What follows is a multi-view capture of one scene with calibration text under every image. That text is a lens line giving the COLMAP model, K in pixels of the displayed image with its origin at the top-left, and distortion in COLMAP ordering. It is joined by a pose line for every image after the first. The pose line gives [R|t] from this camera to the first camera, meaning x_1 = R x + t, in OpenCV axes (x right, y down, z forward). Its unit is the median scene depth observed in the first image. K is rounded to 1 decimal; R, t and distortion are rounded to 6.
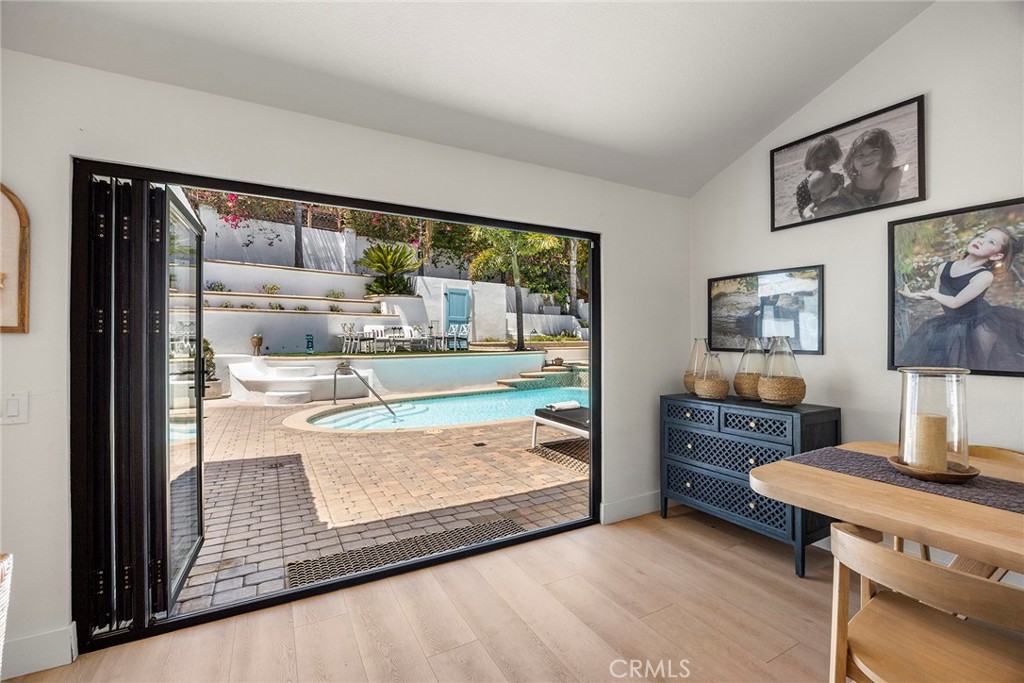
lens RADIAL K [[426.8, 0, 512.0], [0, 426.8, 341.5], [0, 0, 1]] dist [-0.016848, -0.000117]
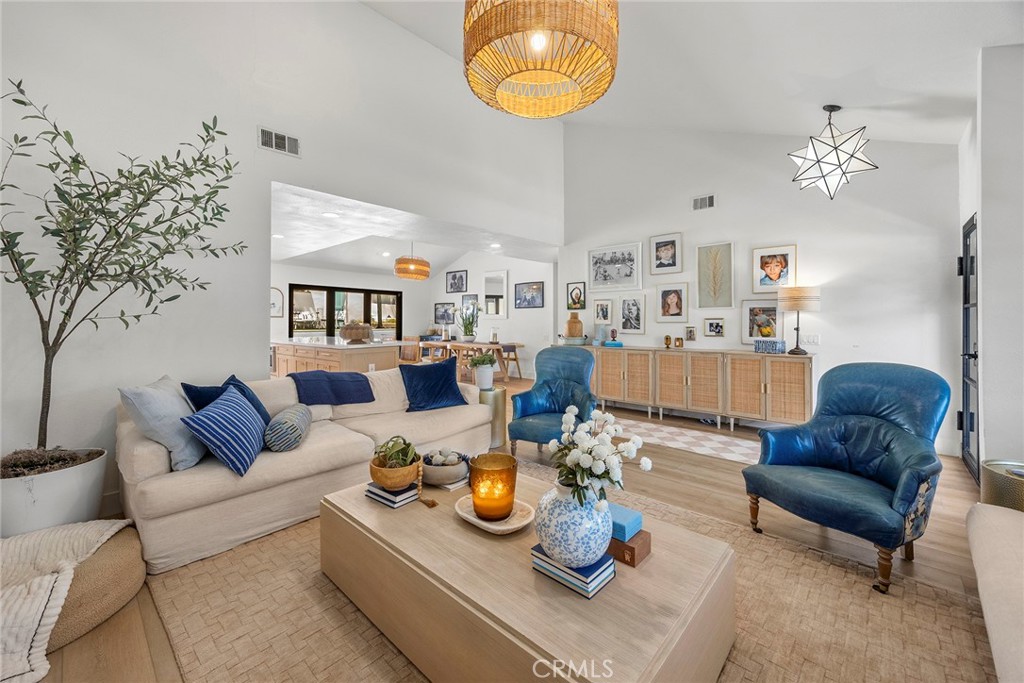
lens RADIAL K [[401.6, 0, 509.7], [0, 401.6, 329.2], [0, 0, 1]] dist [0.003149, -0.000057]
pose [[0.945616, 0.004588, 0.325252, -0.012036], [-0.007485, 0.999943, 0.007657, 0.011564], [-0.325198, -0.009675, 0.945596, -0.732819]]
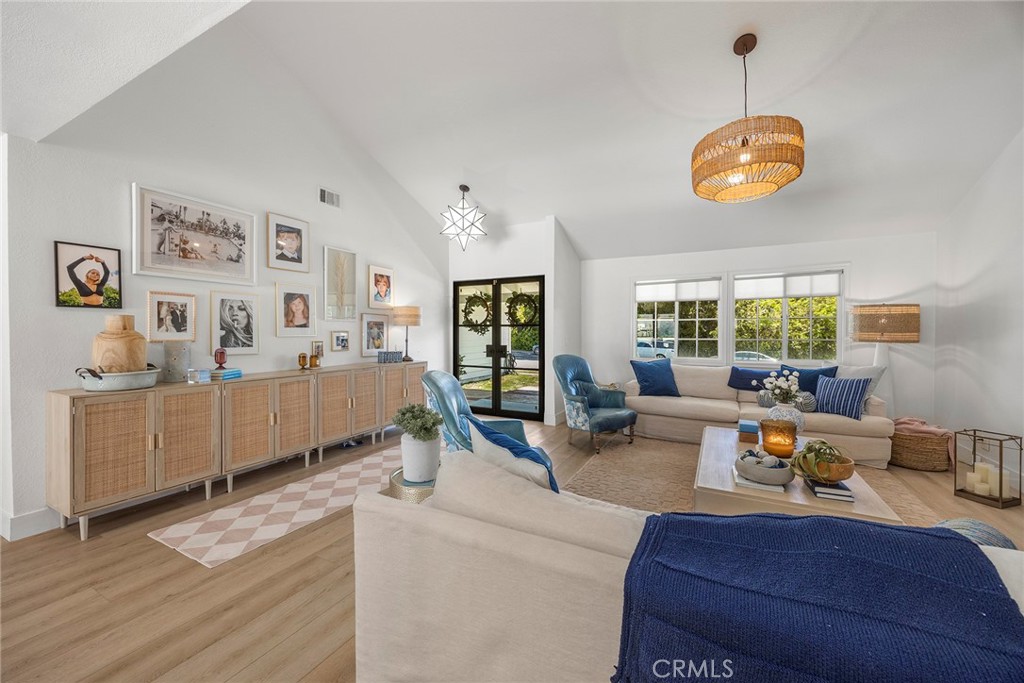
lens RADIAL K [[401.6, 0, 509.7], [0, 401.6, 329.2], [0, 0, 1]] dist [0.003149, -0.000057]
pose [[-0.552646, 0.007390, 0.833383, -0.090726], [0.001993, 0.999970, -0.007546, 0.001918], [-0.833414, -0.002510, -0.552644, -0.264404]]
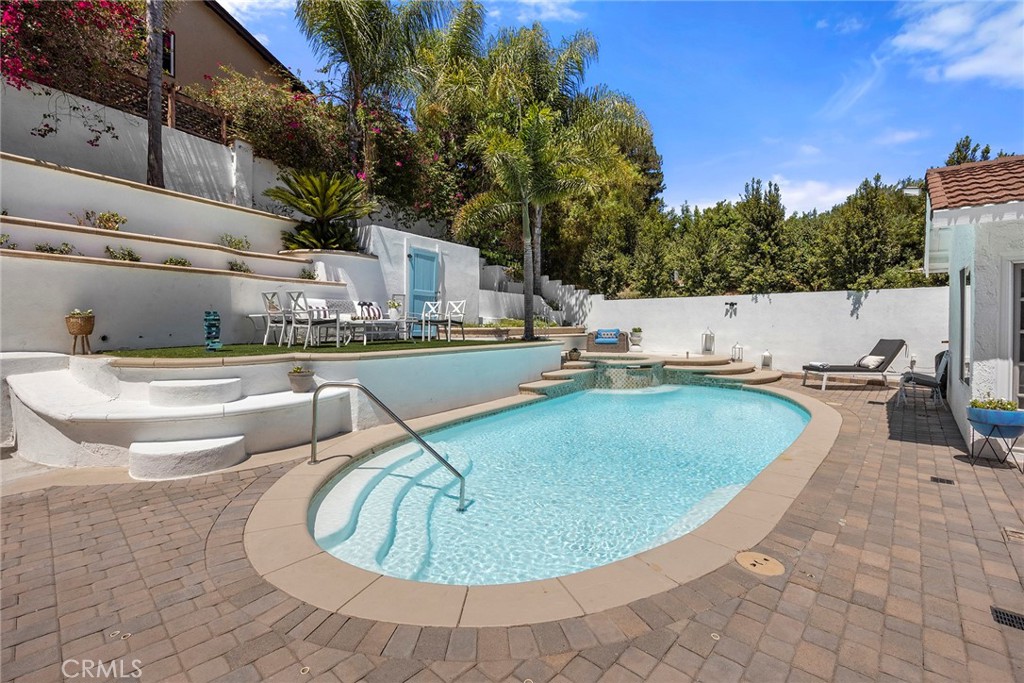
lens RADIAL K [[433.6, 0, 509.3], [0, 433.6, 336.7], [0, 0, 1]] dist [-0.025723, 0.000183]
pose [[0.949270, 0.000057, 0.314463, -0.319678], [-0.007088, 0.999750, 0.021215, 0.000423], [-0.314384, -0.022368, 0.949032, 0.437567]]
